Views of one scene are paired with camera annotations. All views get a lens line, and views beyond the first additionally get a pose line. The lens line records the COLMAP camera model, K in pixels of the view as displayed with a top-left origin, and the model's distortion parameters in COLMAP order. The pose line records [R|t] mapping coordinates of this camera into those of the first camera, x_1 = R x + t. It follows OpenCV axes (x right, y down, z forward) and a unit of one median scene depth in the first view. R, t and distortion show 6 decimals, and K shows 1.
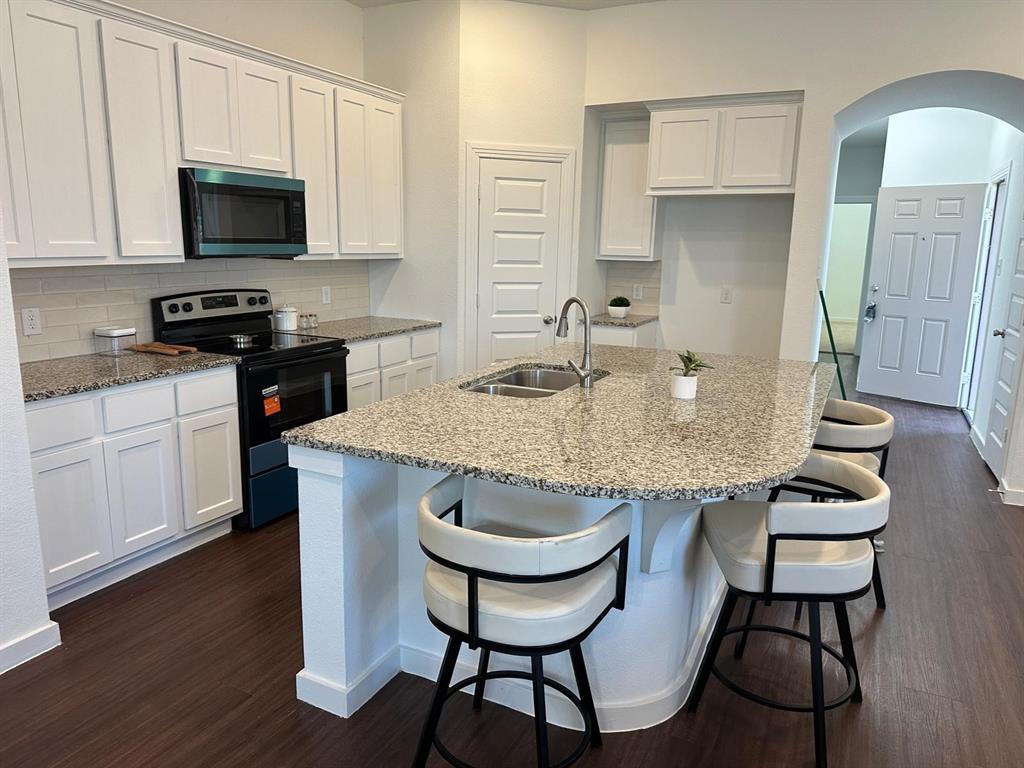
lens RADIAL K [[708.0, 0, 512.0], [0, 708.0, 384.0], [0, 0, 1]] dist [0.064194, -0.111746]
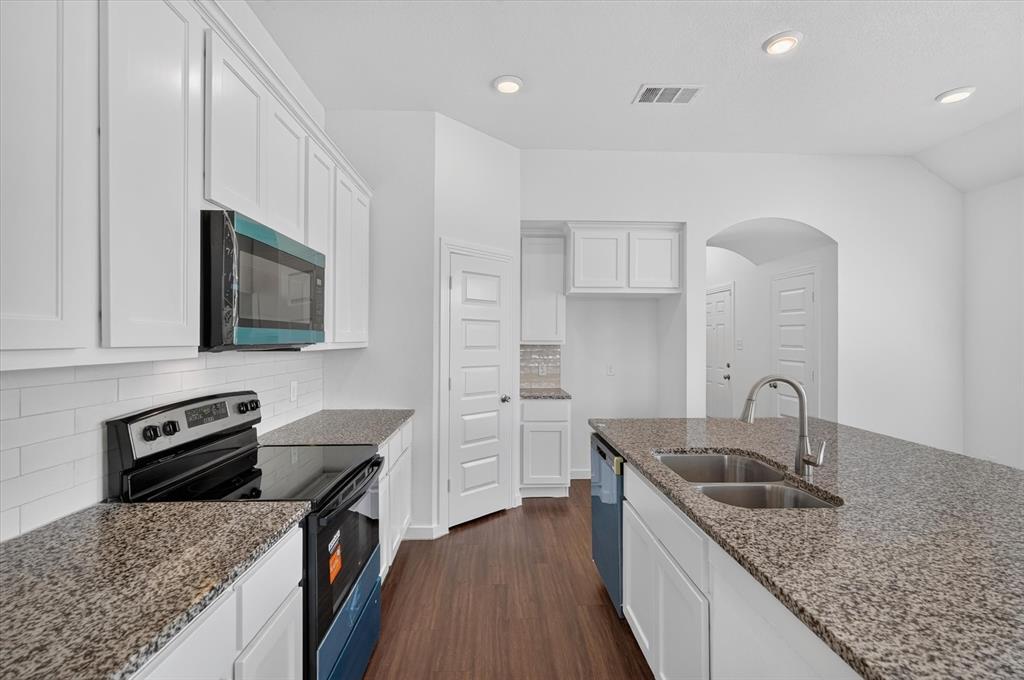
lens RADIAL K [[462.9, 0, 516.1], [0, 462.9, 335.2], [0, 0, 1]] dist [-0.006566, 0.000242]
pose [[0.874594, -0.013625, 0.484664, -0.359068], [0.110801, 0.978771, -0.172428, -0.078389], [-0.472025, 0.204506, 0.857537, 0.457248]]
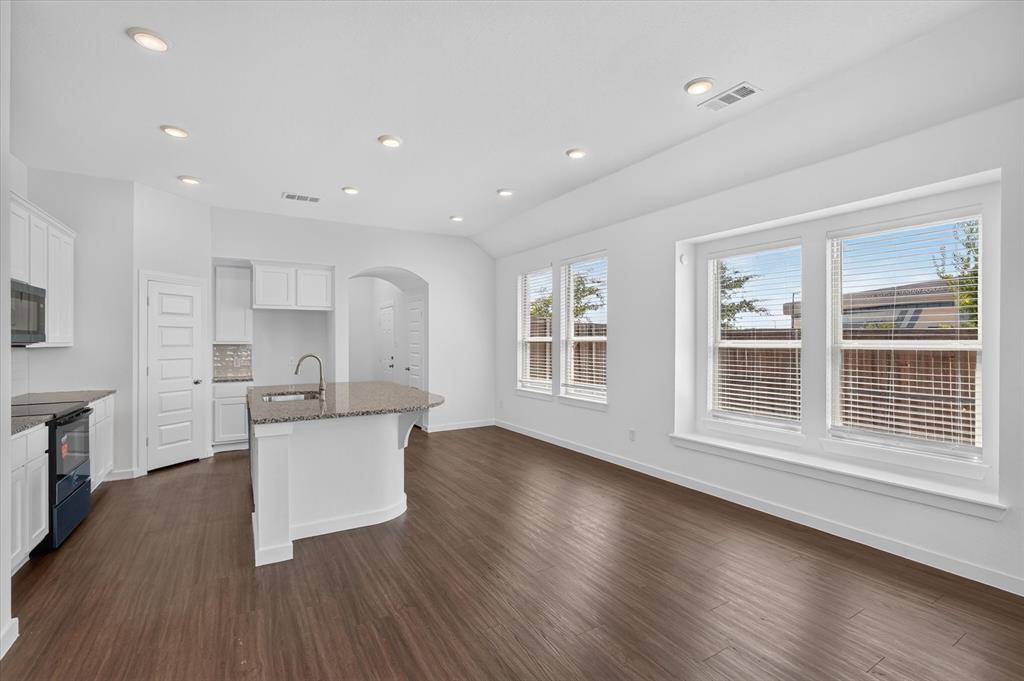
lens RADIAL K [[459.1, 0, 512.0], [0, 459.1, 340.5], [0, 0, 1]] dist [-0.008928, 0.000888]
pose [[0.543458, -0.019714, 0.839205, -0.540953], [0.181318, 0.978881, -0.094424, 0.056105], [-0.819620, 0.203478, 0.535555, -0.183658]]
